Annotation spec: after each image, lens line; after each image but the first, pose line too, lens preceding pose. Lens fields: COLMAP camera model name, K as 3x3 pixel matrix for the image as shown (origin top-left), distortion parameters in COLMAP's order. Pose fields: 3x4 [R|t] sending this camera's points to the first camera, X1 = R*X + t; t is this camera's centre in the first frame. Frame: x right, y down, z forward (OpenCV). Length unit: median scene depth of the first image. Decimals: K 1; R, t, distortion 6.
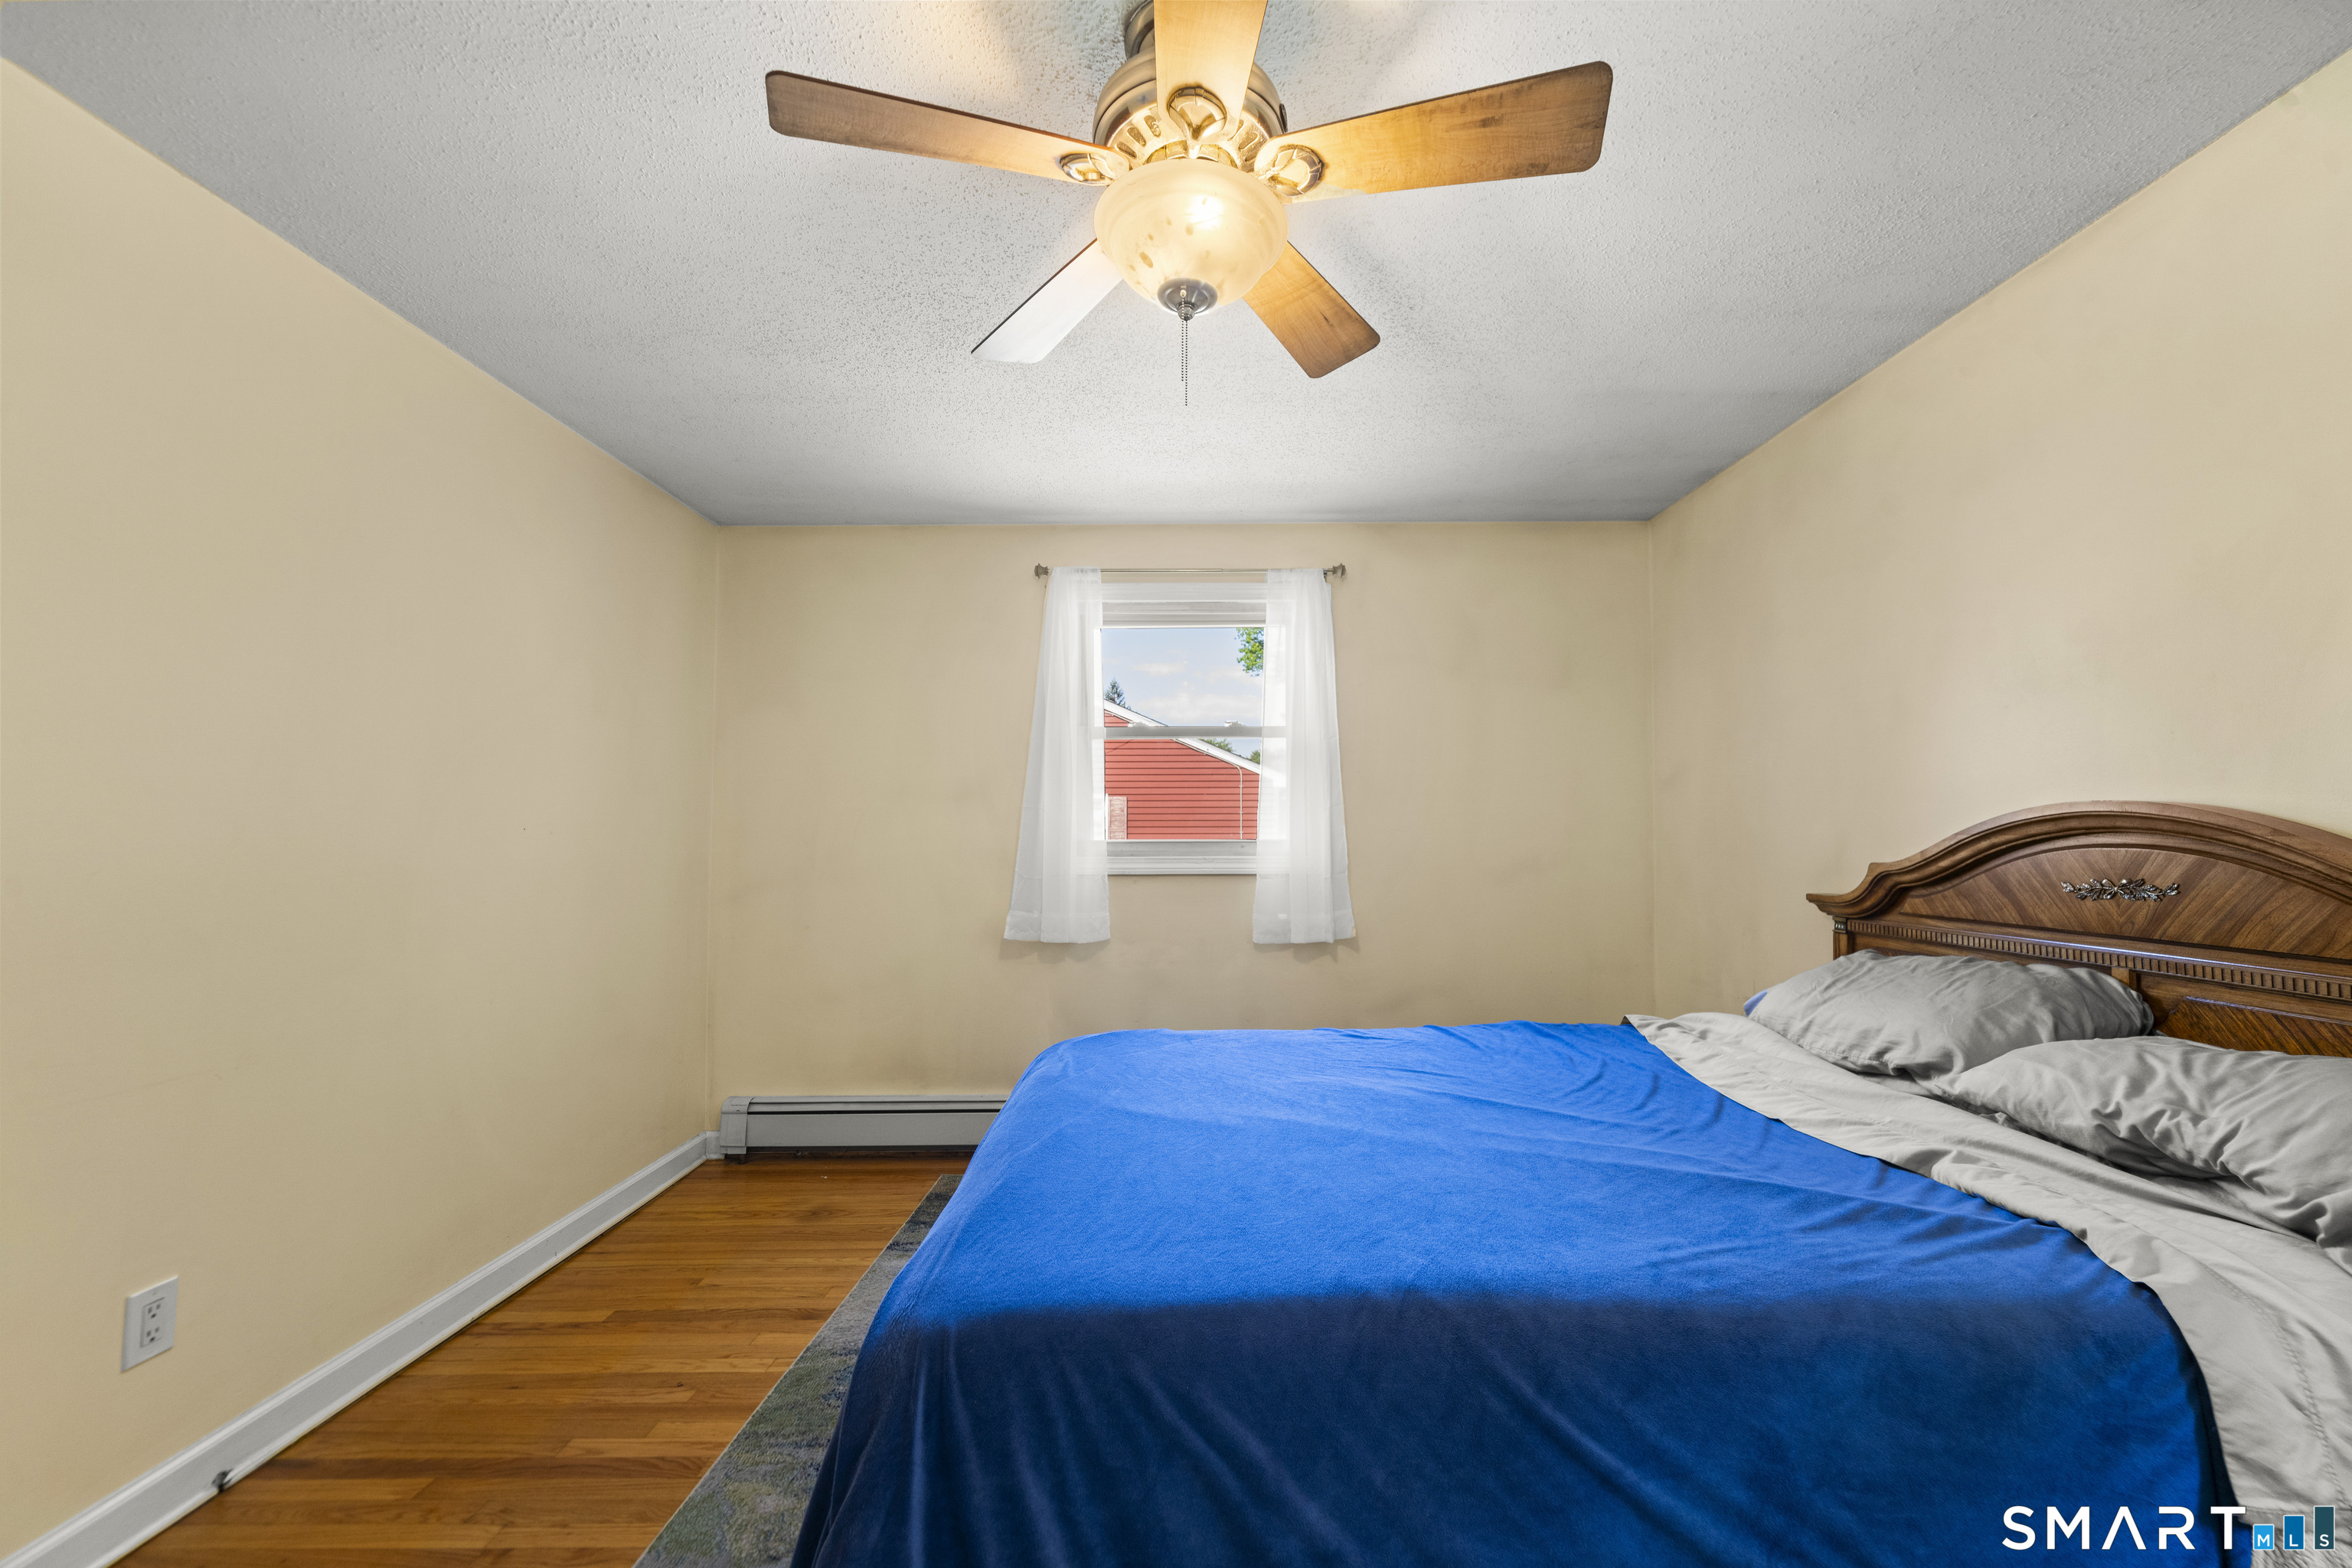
lens RADIAL K [[961.0, 0, 1179.2], [0, 961.0, 786.2], [0, 0, 1]] dist [0.001166, -0.000116]
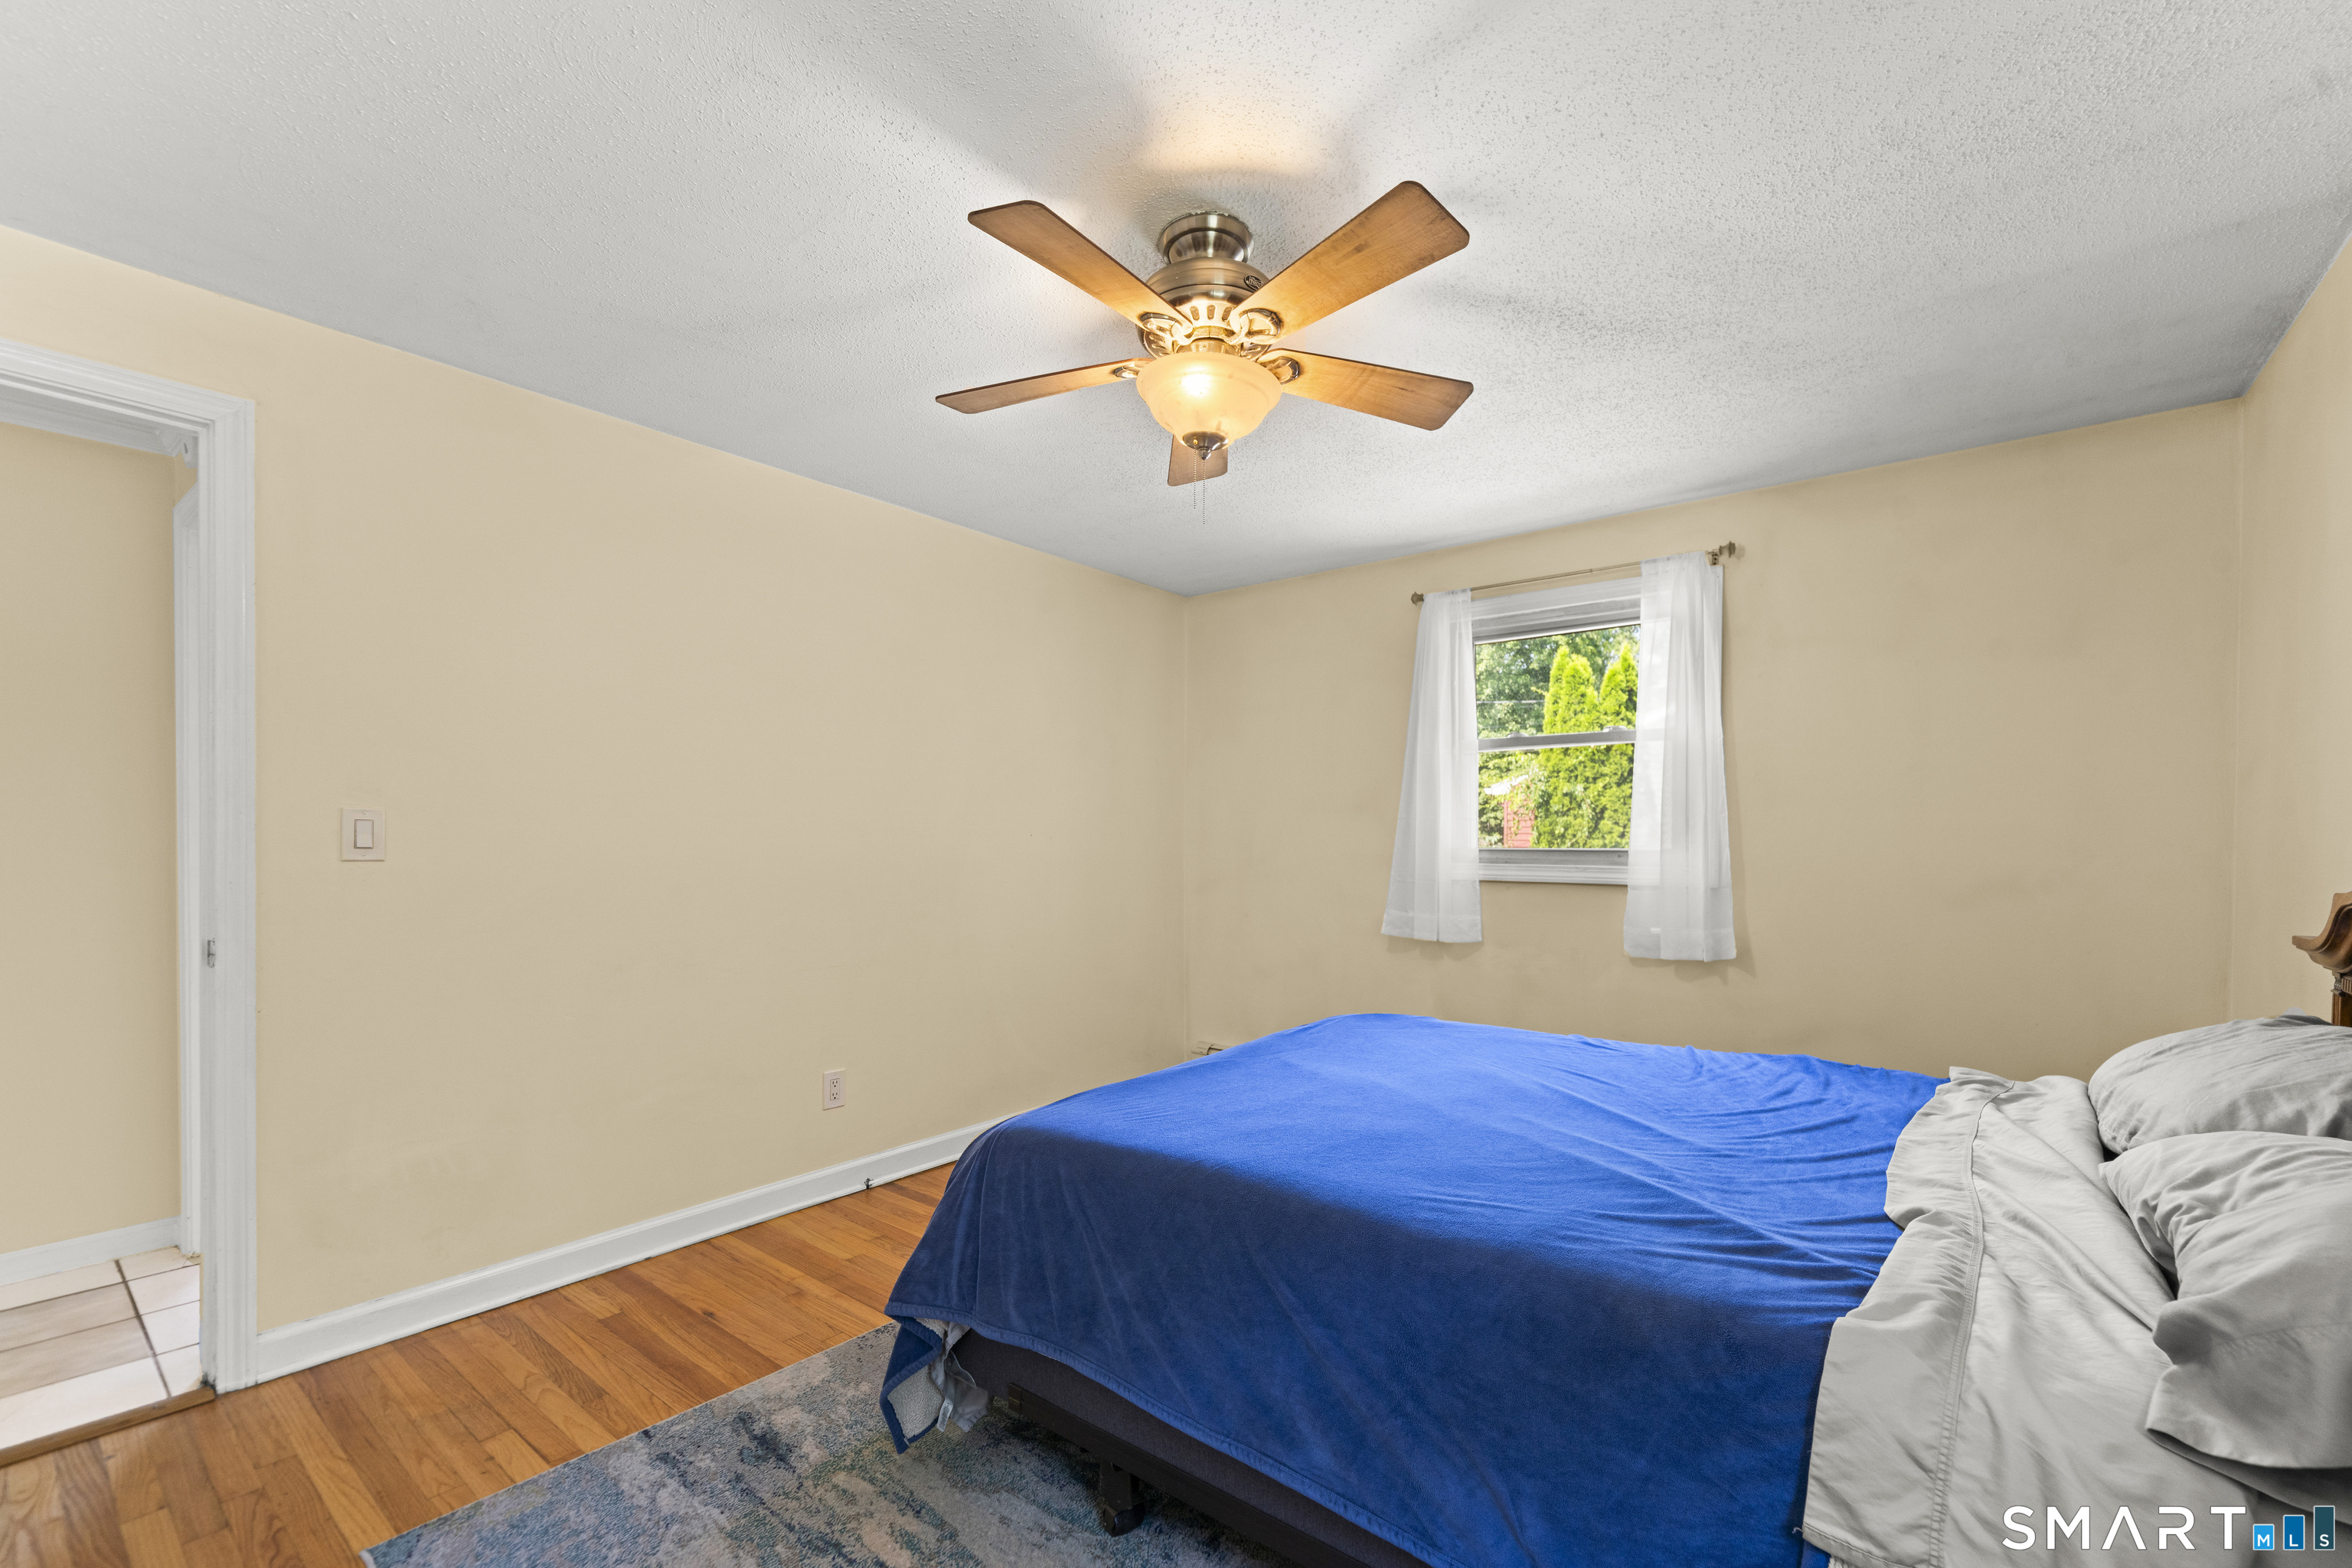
lens RADIAL K [[982.2, 0, 1172.4], [0, 982.2, 832.6], [0, 0, 1]] dist [0.000523, -0.000001]
pose [[0.781842, 0.002783, -0.623471, 0.613034], [0.023669, 0.999137, 0.034141, -0.008818], [0.623028, -0.041450, 0.781101, -0.086899]]
